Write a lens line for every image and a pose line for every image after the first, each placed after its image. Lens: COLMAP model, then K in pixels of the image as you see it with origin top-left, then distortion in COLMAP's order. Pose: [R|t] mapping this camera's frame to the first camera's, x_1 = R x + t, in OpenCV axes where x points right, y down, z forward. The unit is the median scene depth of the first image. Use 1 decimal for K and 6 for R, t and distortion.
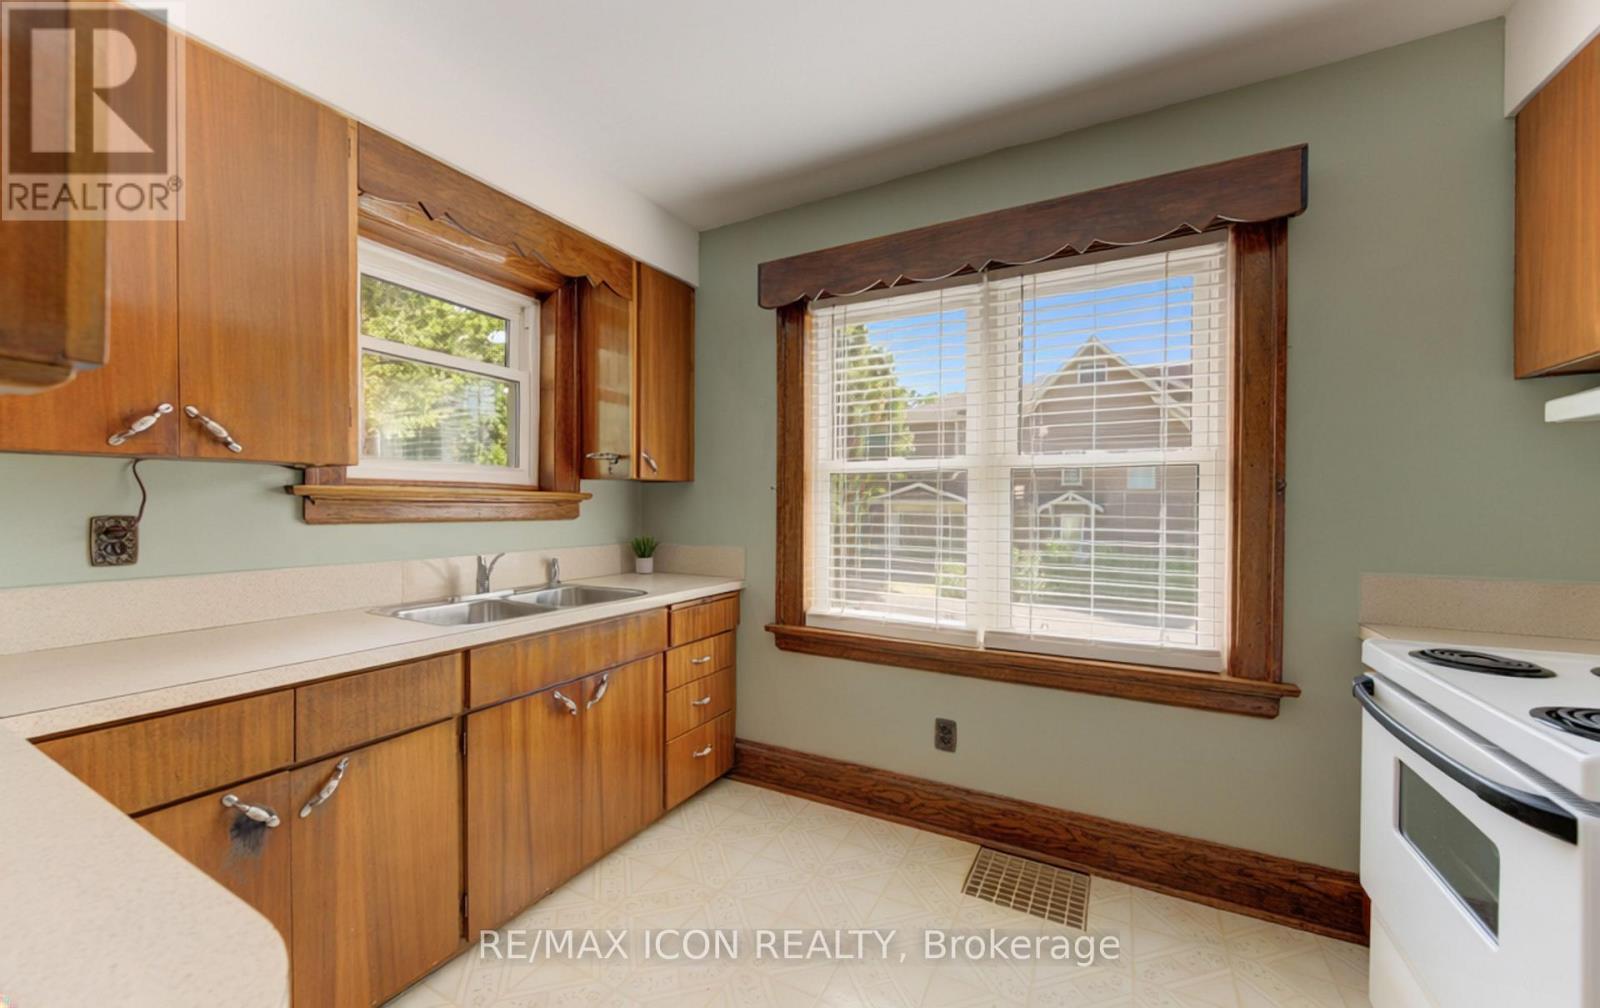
lens RADIAL K [[623.0, 0, 747.8], [0, 623.0, 504.7], [0, 0, 1]] dist [-0.009004, 0.000114]
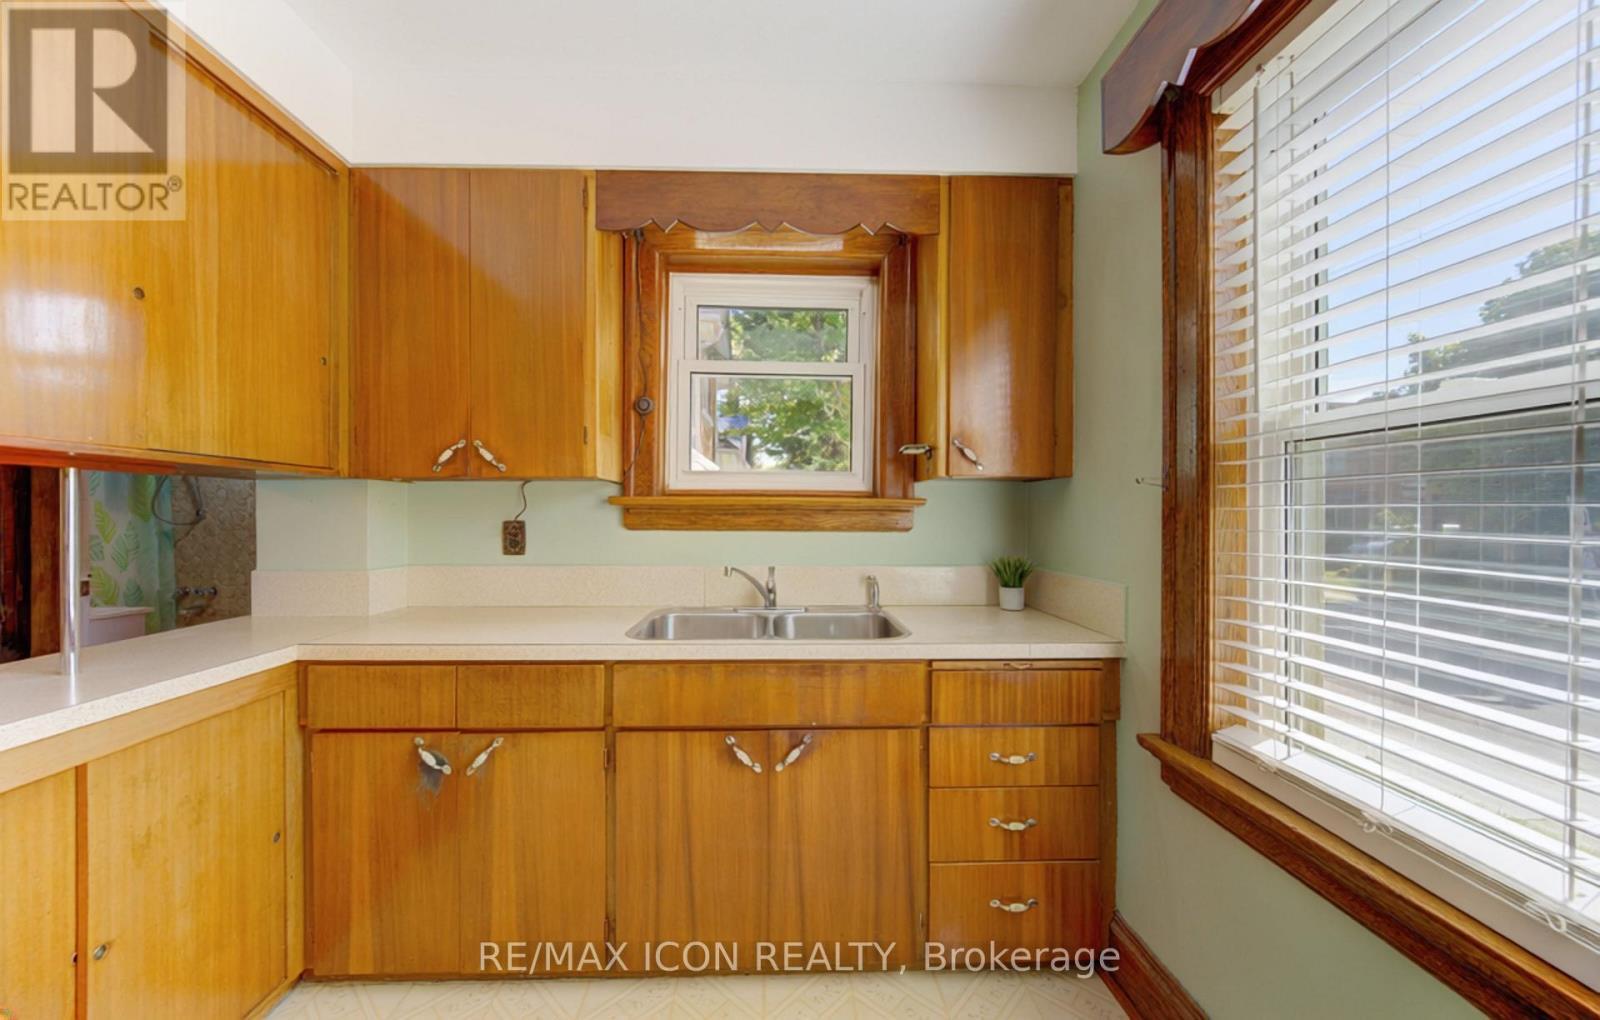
lens RADIAL K [[584.4, 0, 798.3], [0, 584.4, 513.6], [0, 0, 1]] dist [-0.002308, -0.000274]
pose [[0.542263, -0.002247, -0.840206, 0.312785], [0.000340, 0.999997, -0.002455, 0.002845], [0.840209, 0.001046, 0.542262, 0.506622]]
